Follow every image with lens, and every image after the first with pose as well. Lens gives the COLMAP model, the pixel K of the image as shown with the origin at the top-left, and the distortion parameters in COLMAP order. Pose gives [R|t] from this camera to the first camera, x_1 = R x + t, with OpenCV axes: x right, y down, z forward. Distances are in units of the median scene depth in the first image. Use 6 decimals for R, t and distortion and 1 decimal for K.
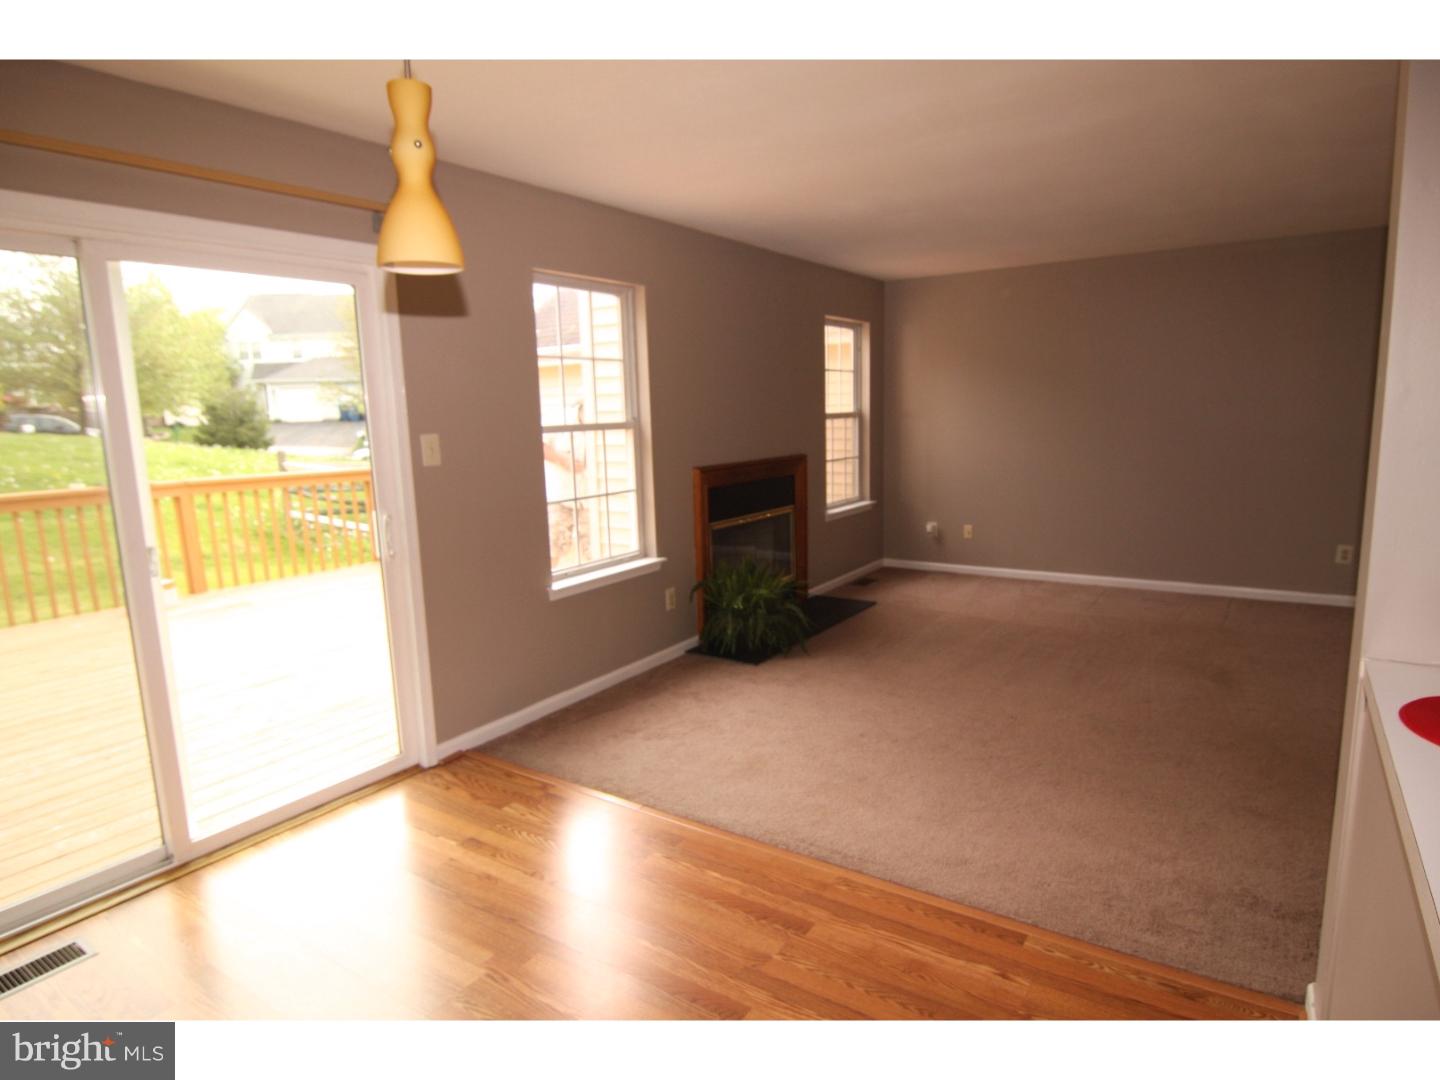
lens RADIAL K [[816.1, 0, 720.0], [0, 816.1, 540.0], [0, 0, 1]] dist [-0.000039, -0.000072]
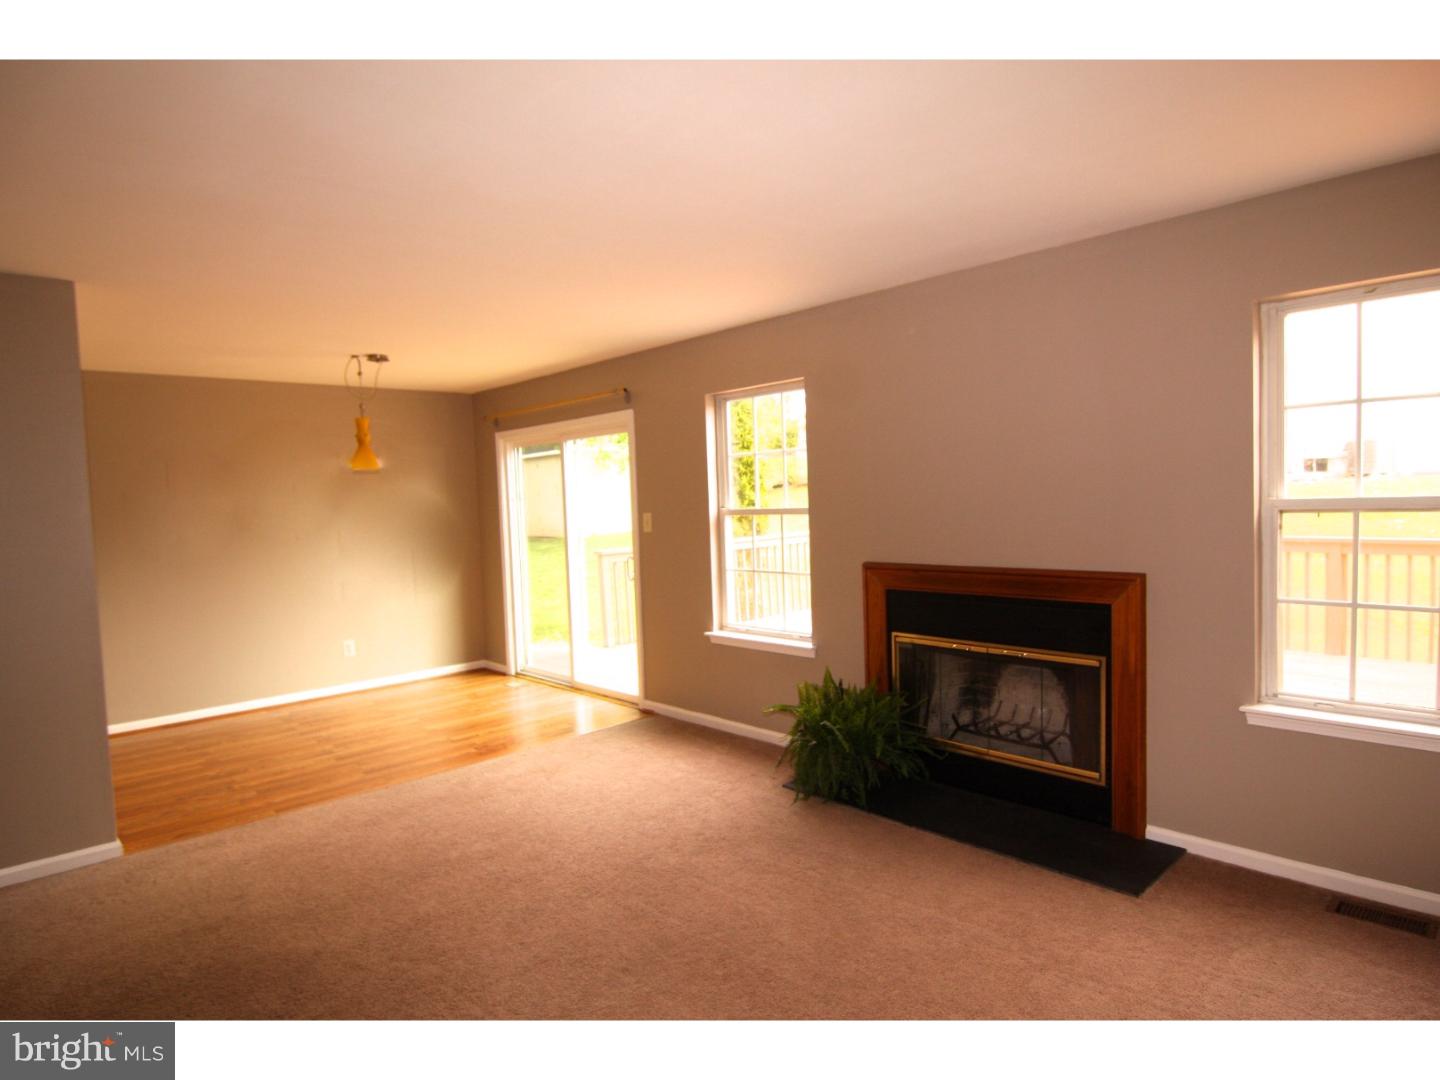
lens RADIAL K [[816.1, 0, 720.0], [0, 816.1, 540.0], [0, 0, 1]] dist [-0.000039, -0.000072]
pose [[-0.211680, 0.090076, -0.973179, 0.935854], [-0.110364, 0.987172, 0.115377, -0.213936], [0.971088, 0.131827, -0.199024, 1.116135]]
